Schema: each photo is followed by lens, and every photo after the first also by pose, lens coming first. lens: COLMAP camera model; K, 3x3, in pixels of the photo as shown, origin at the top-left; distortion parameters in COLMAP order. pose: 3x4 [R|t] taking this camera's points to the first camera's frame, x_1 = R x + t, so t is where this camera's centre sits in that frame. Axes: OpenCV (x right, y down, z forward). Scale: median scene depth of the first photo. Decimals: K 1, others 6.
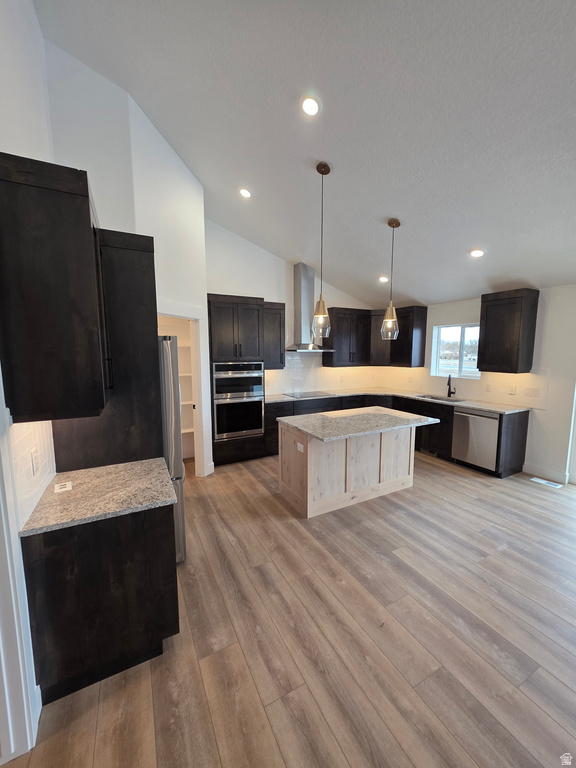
lens RADIAL K [[305.9, 0, 290.9], [0, 305.9, 388.0], [0, 0, 1]] dist [0.002242, 0.000784]
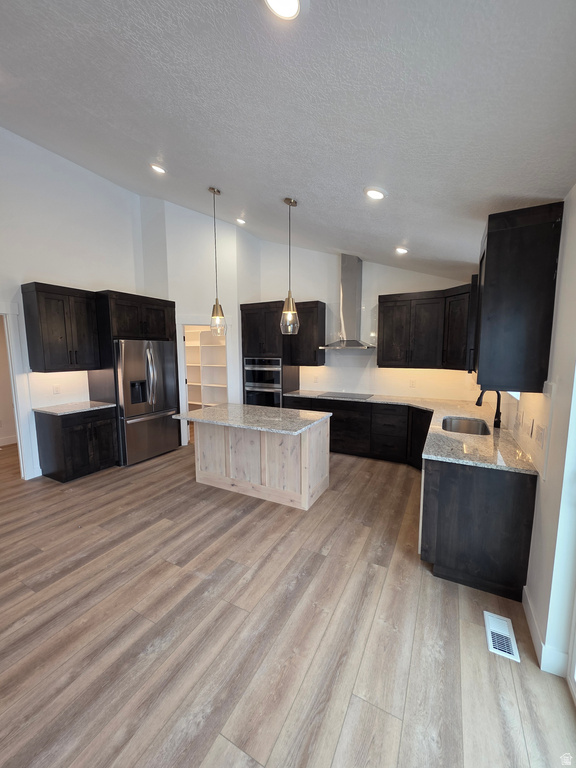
lens RADIAL K [[305.9, 0, 289.7], [0, 305.9, 388.6], [0, 0, 1]] dist [0.002242, 0.000784]
pose [[0.555962, 0.101786, -0.824952, 1.124252], [-0.098655, 0.993539, 0.056100, -0.053614], [0.825332, 0.050196, 0.562412, 0.529151]]
